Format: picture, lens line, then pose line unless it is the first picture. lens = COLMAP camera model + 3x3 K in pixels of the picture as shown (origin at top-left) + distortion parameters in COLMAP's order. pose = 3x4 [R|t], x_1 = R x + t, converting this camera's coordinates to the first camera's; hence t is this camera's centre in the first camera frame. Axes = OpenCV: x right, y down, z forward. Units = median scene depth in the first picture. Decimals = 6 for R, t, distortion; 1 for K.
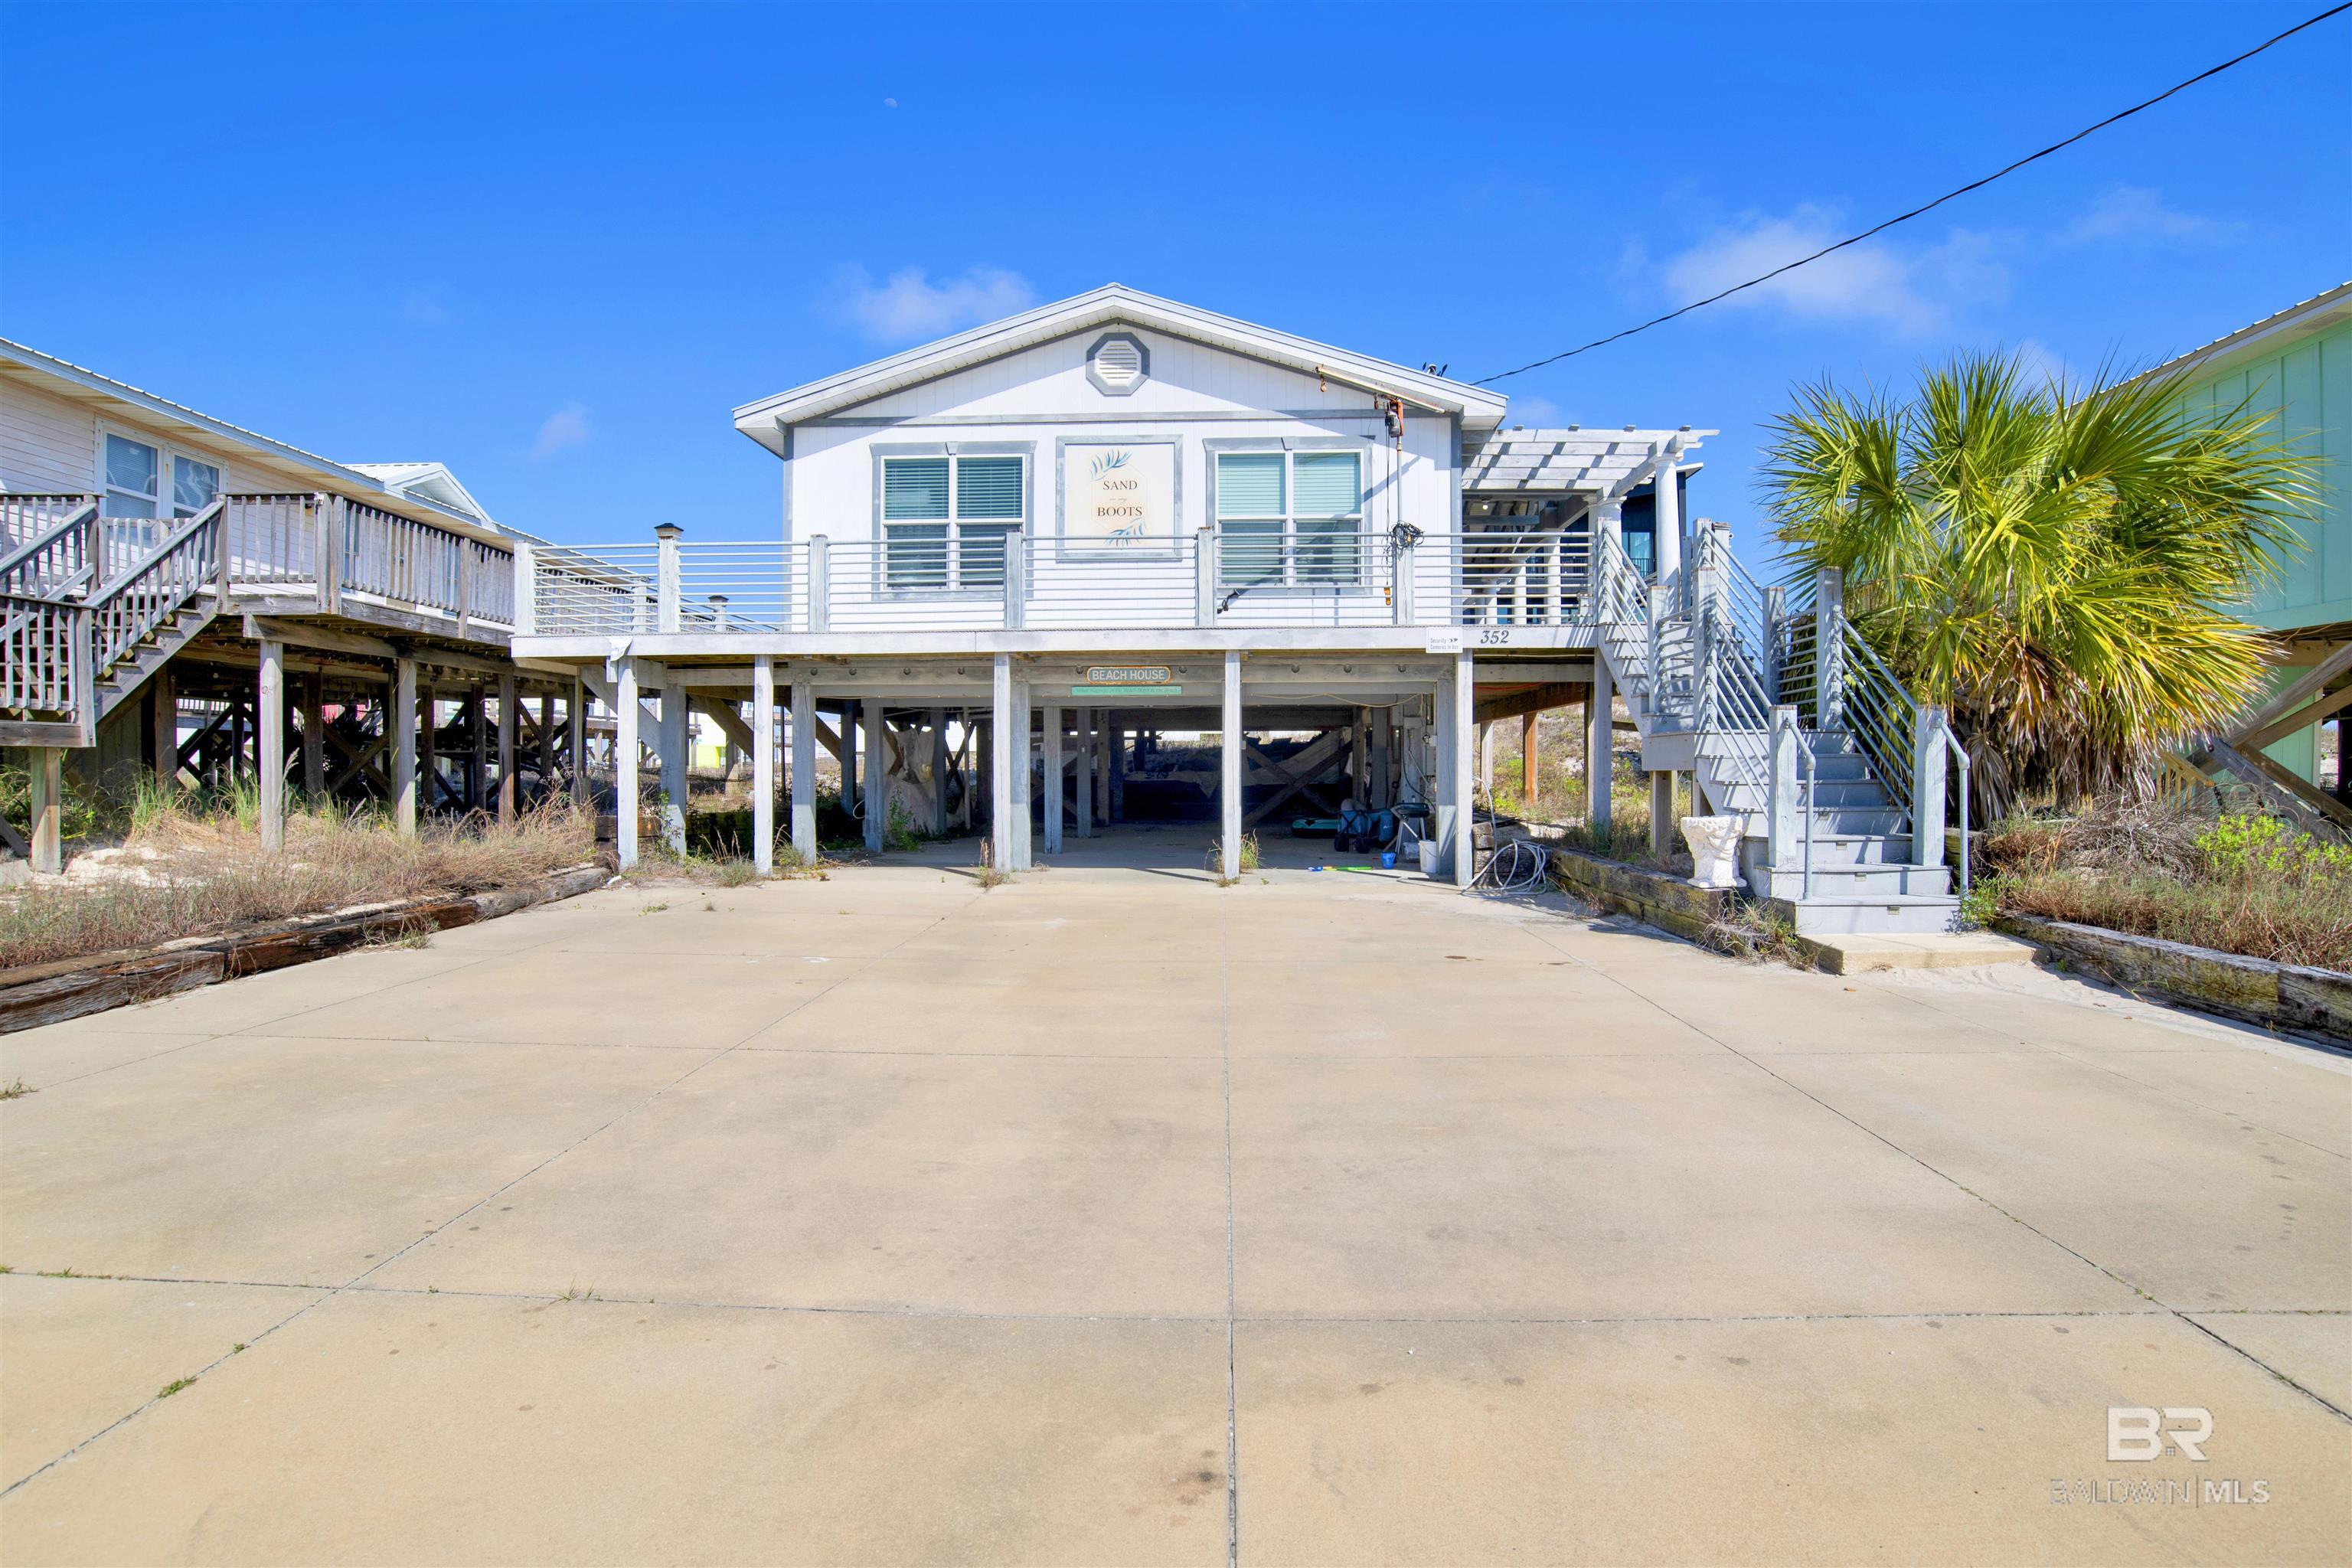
lens RADIAL K [[1269.3, 0, 1250.7], [0, 1269.3, 764.1], [0, 0, 1]] dist [-0.055045, 0.015959]
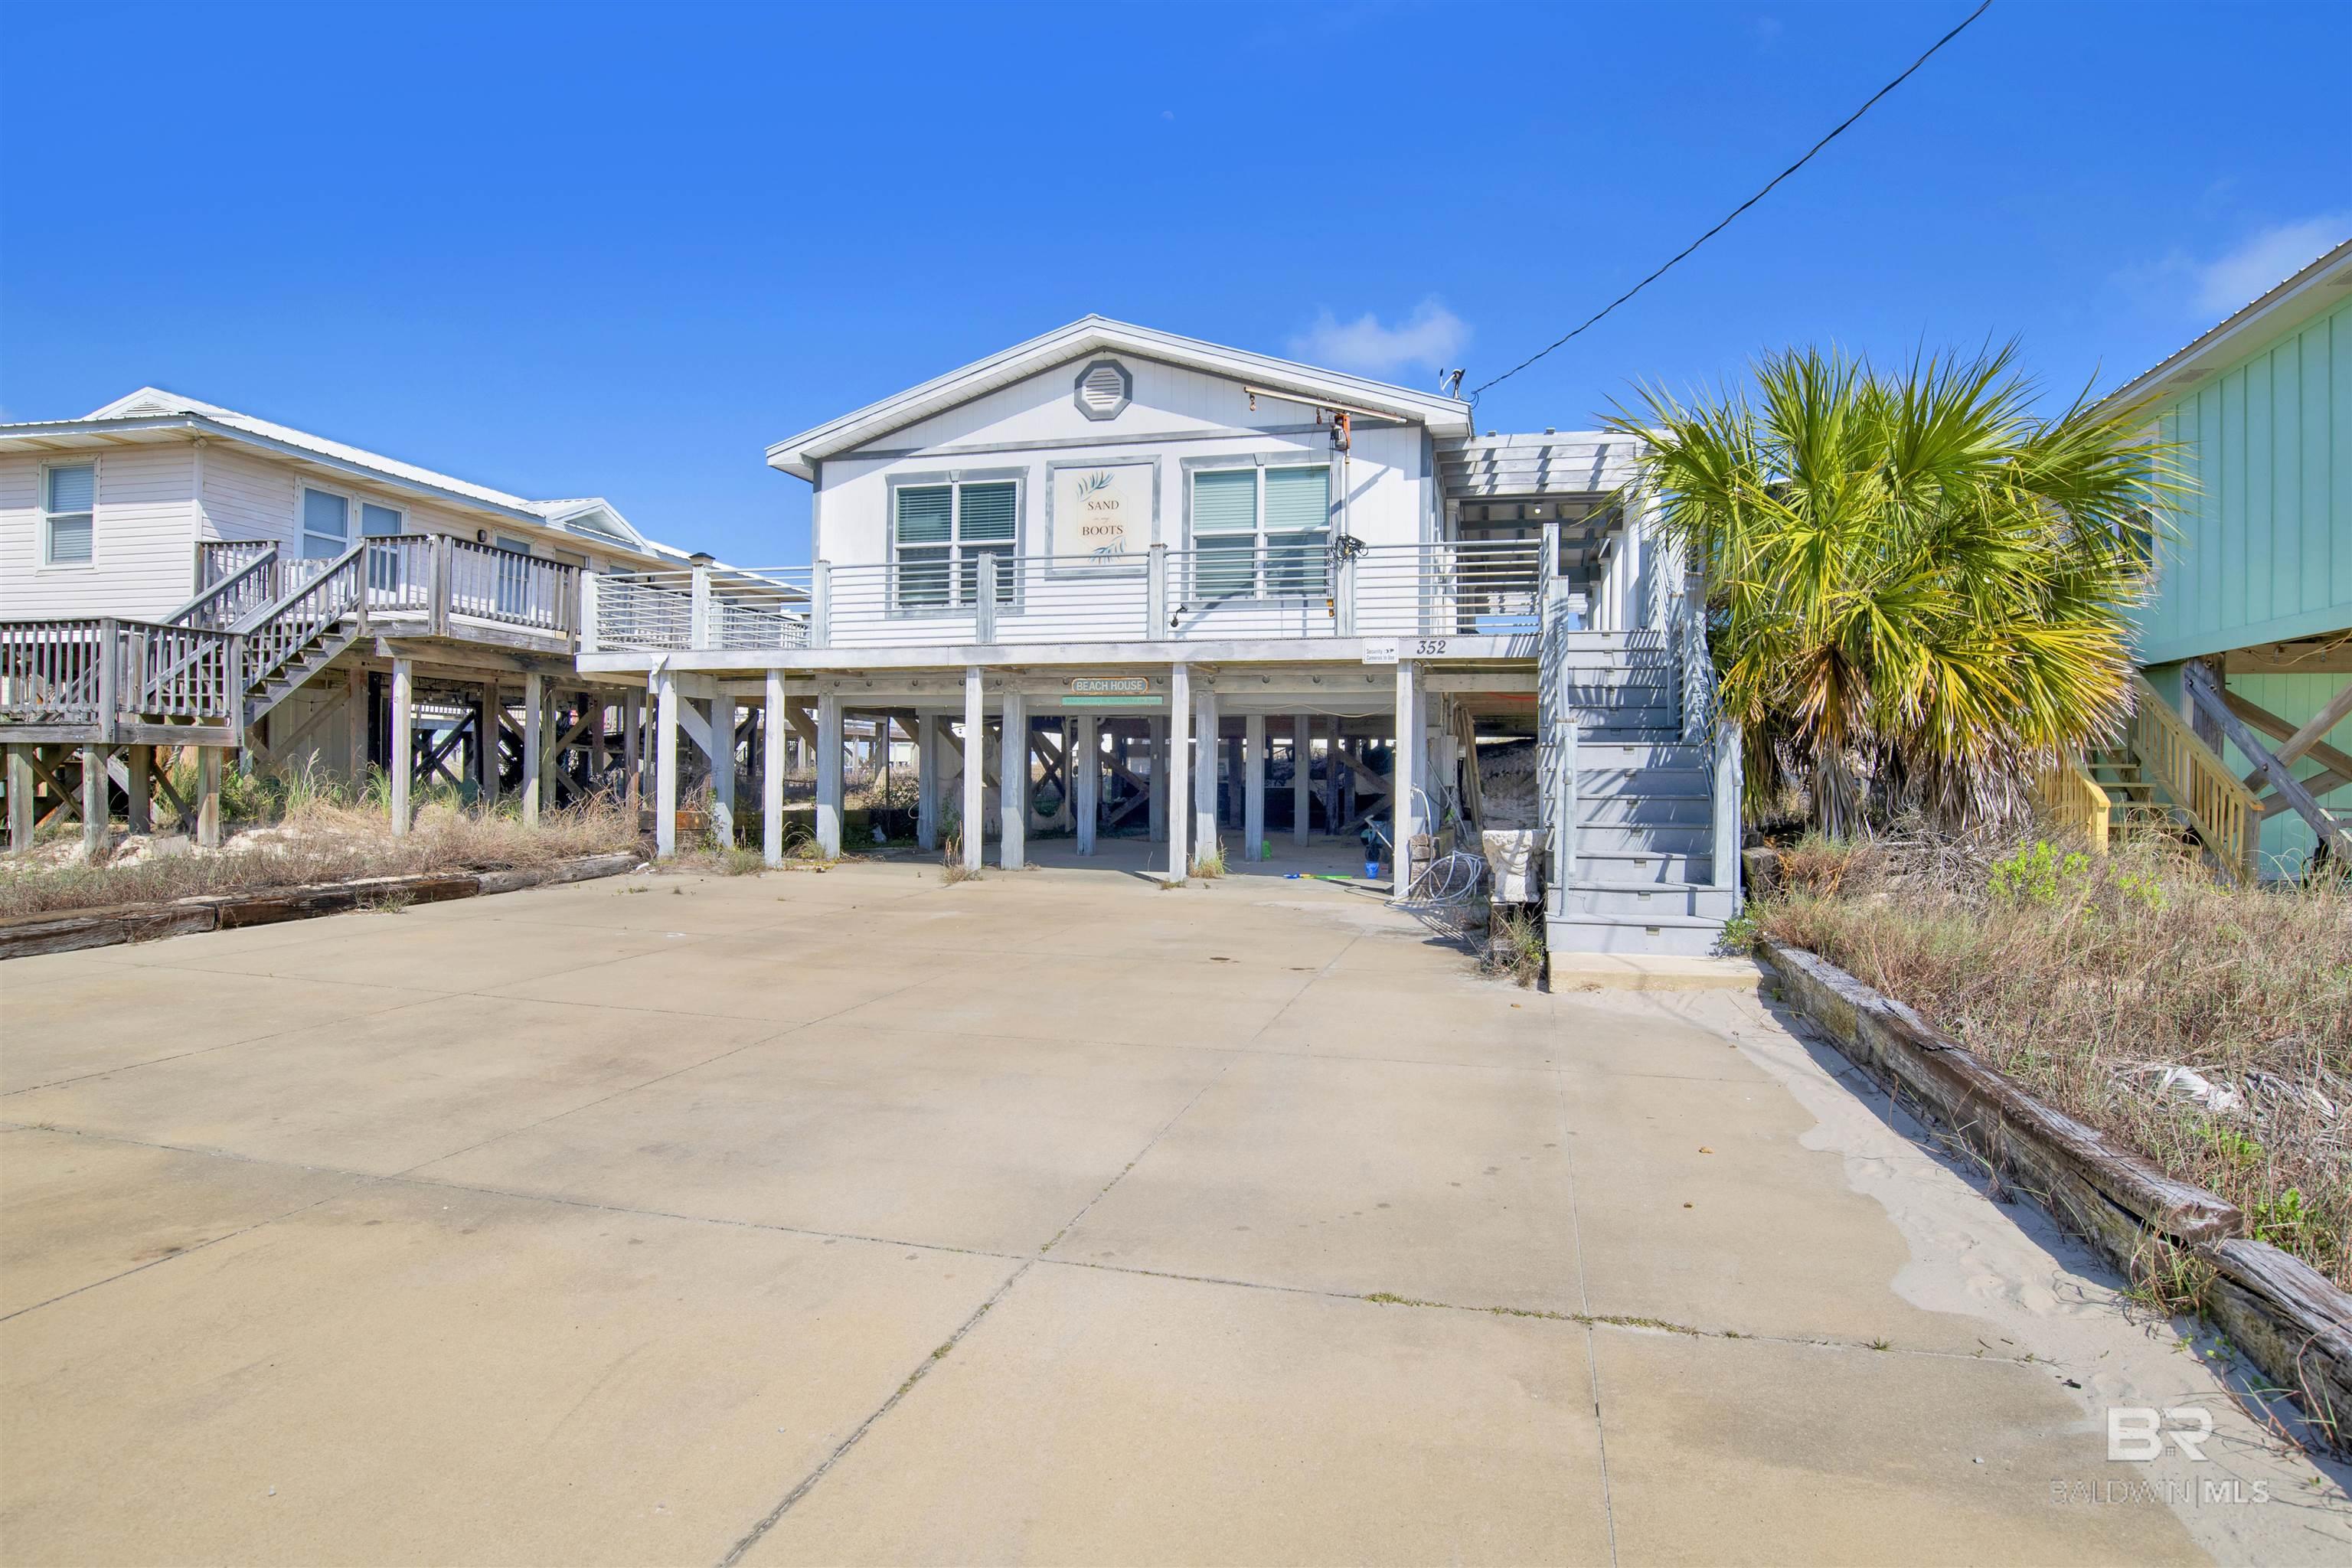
lens RADIAL K [[1269.3, 0, 1132.7], [0, 1269.3, 769.3], [0, 0, 1]] dist [-0.055045, 0.015959]
pose [[0.974697, 0.012360, -0.223189, 0.169735], [-0.012616, 0.999920, 0.000275, -0.001839], [0.223175, 0.002547, 0.974775, -0.020590]]
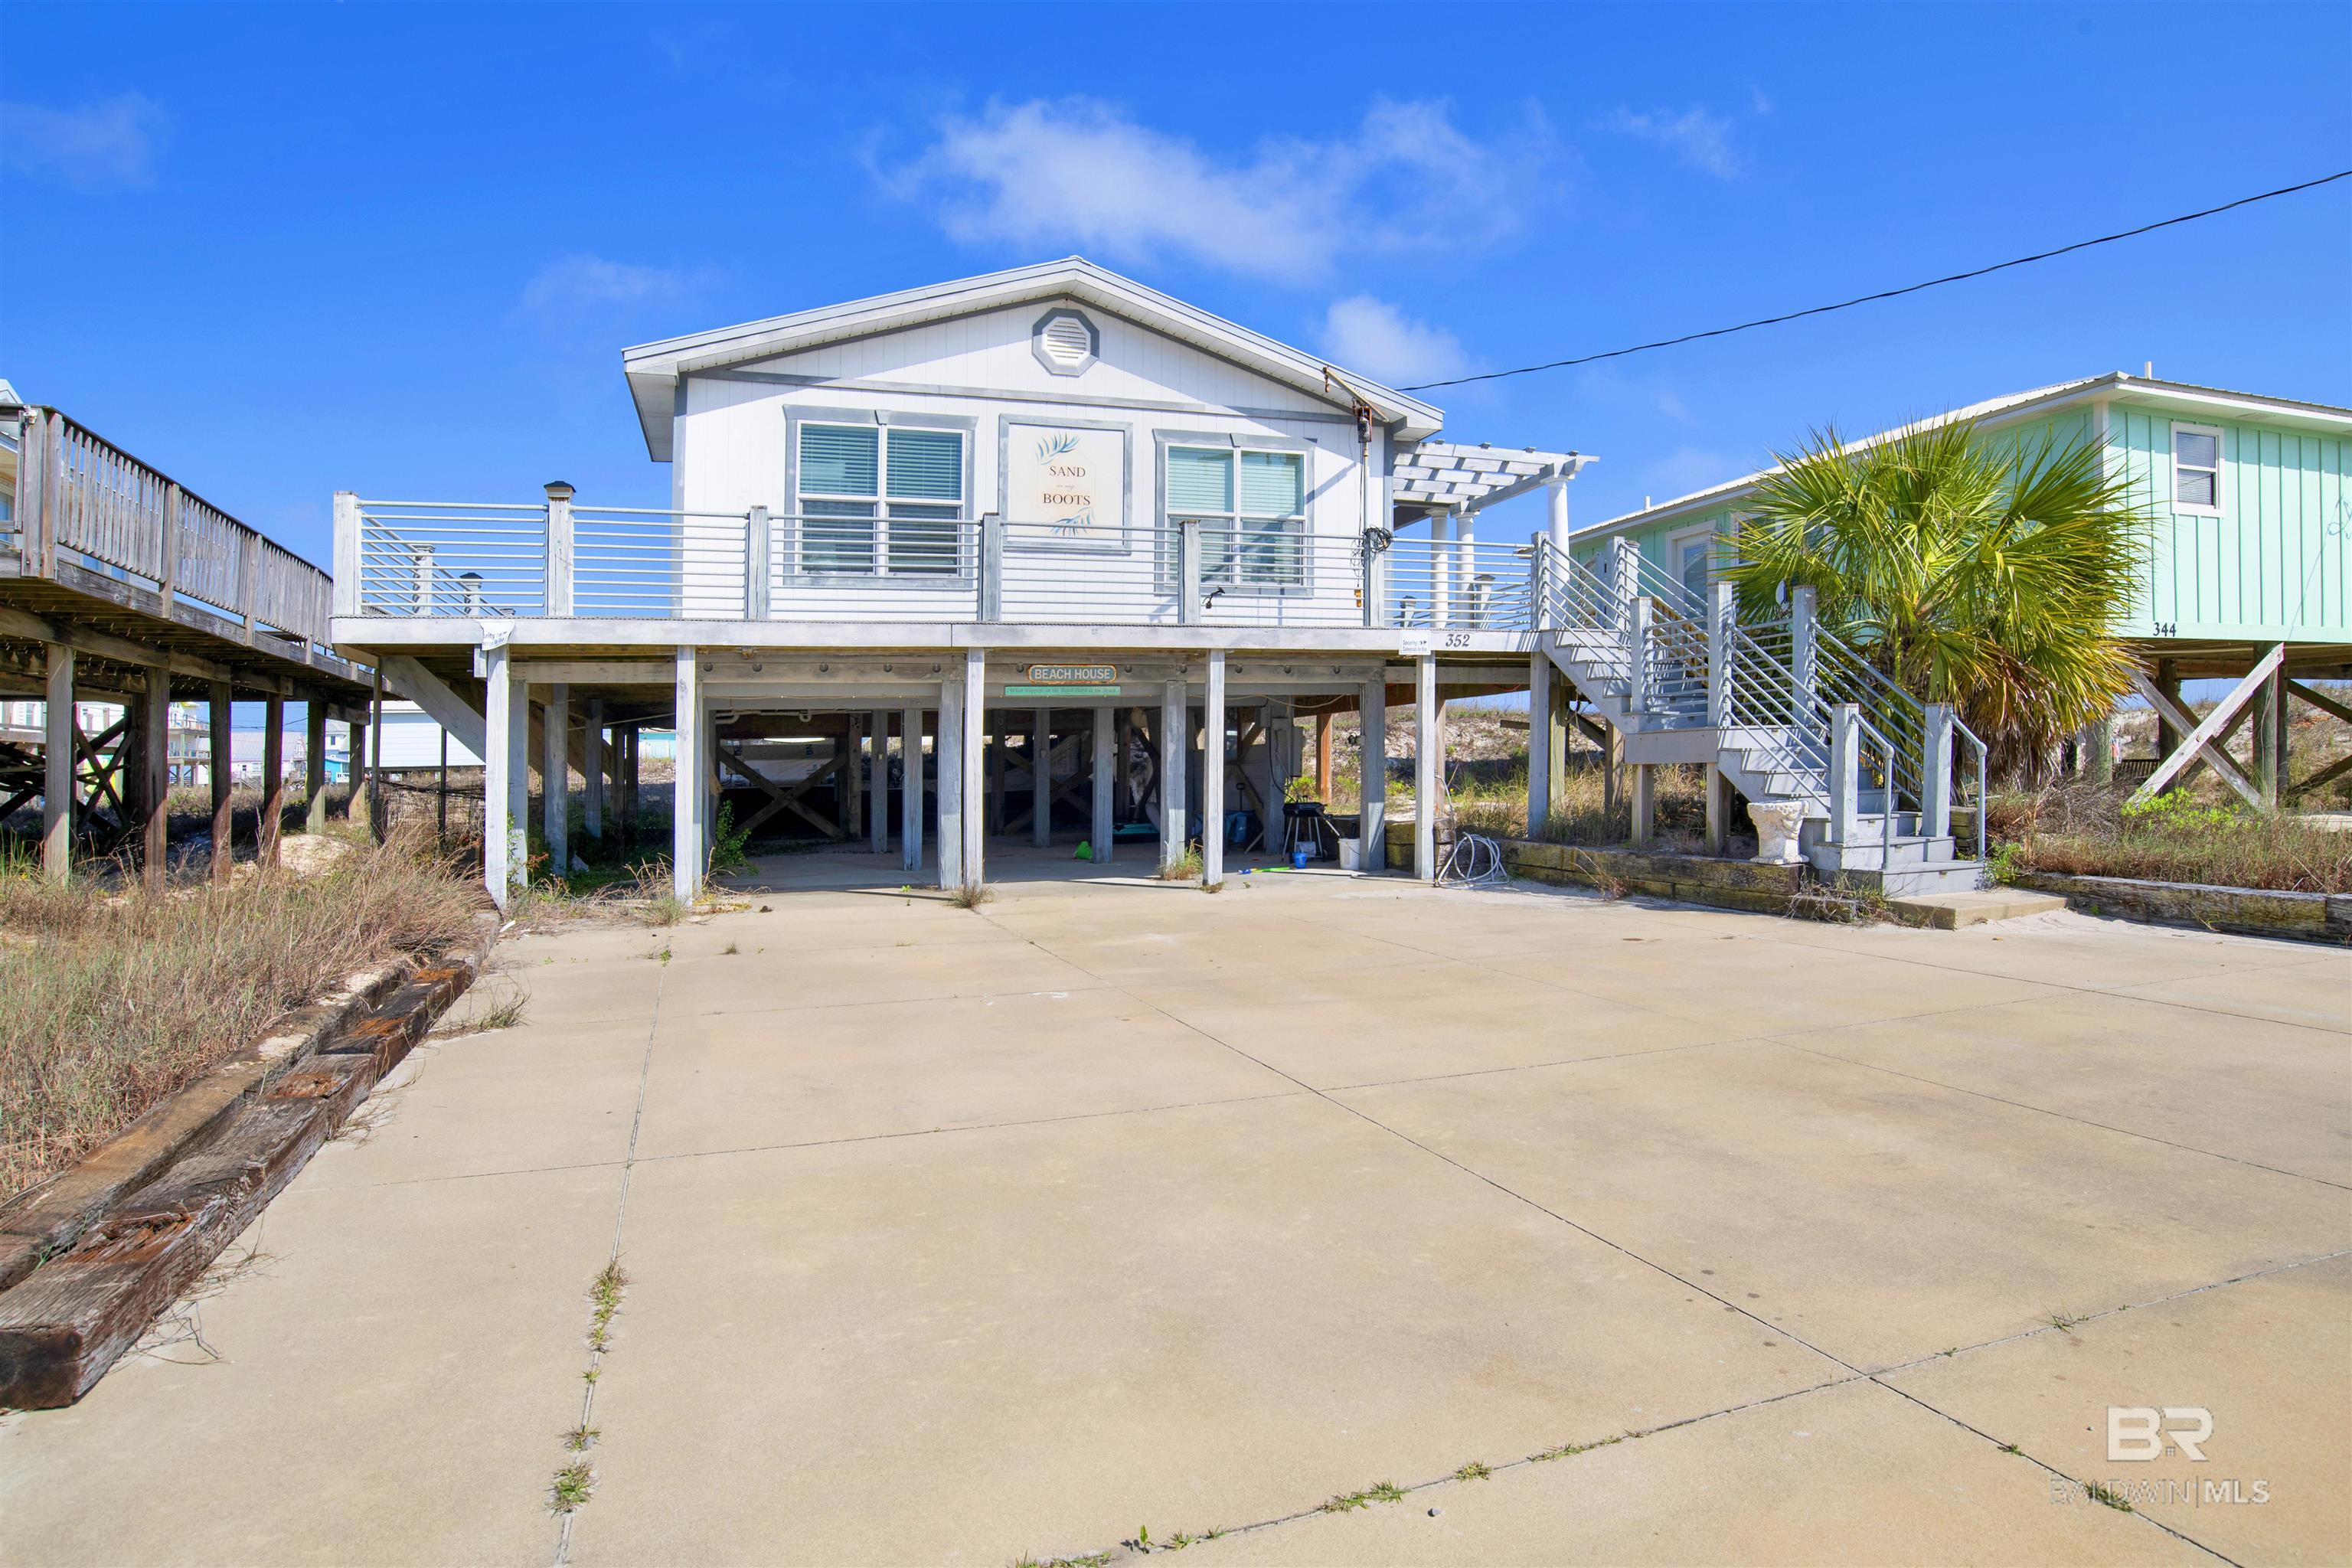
lens RADIAL K [[1269.3, 0, 1174.8], [0, 1269.3, 770.3], [0, 0, 1]] dist [-0.055045, 0.015959]
pose [[0.930570, -0.018627, 0.365640, -0.405298], [0.018914, 0.999817, 0.002797, 0.000156], [-0.365626, 0.004313, 0.930752, 0.105840]]
